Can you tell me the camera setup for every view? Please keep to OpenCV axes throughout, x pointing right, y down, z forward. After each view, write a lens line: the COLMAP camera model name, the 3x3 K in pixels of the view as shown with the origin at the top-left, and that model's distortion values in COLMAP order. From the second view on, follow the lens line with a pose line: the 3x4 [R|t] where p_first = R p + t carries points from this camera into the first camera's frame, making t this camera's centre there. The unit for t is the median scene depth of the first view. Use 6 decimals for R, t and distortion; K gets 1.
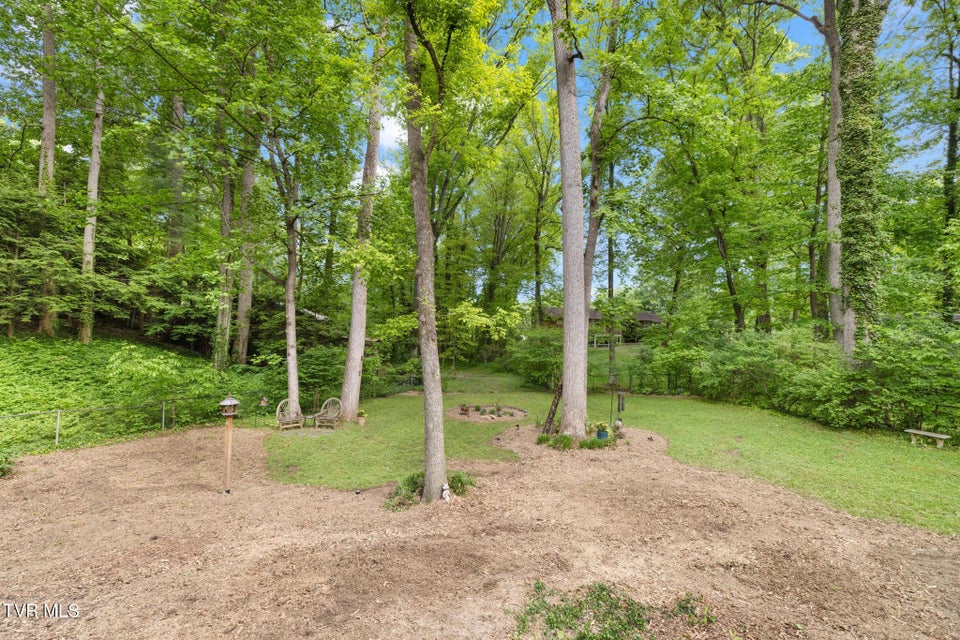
lens RADIAL K [[417.0, 0, 487.9], [0, 417.0, 321.4], [0, 0, 1]] dist [-0.000915, 0.000020]
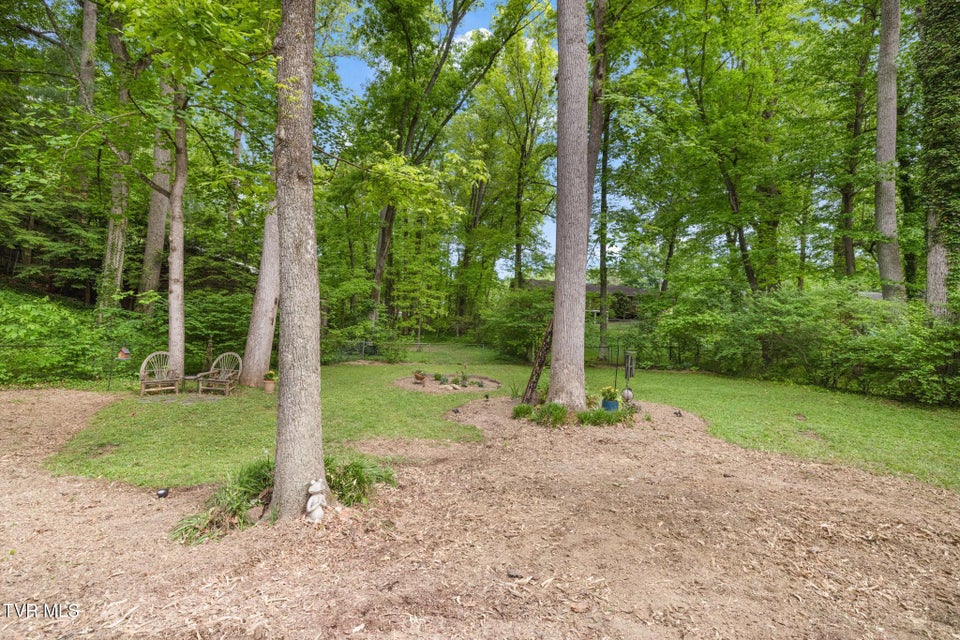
lens RADIAL K [[410.1, 0, 482.9], [0, 410.1, 306.1], [0, 0, 1]] dist [0.000613, 0.000341]
pose [[0.998977, 0.026918, 0.036339, 0.036600], [-0.026333, 0.999518, -0.016466, 0.111965], [-0.036765, 0.015492, 0.999204, 0.303419]]
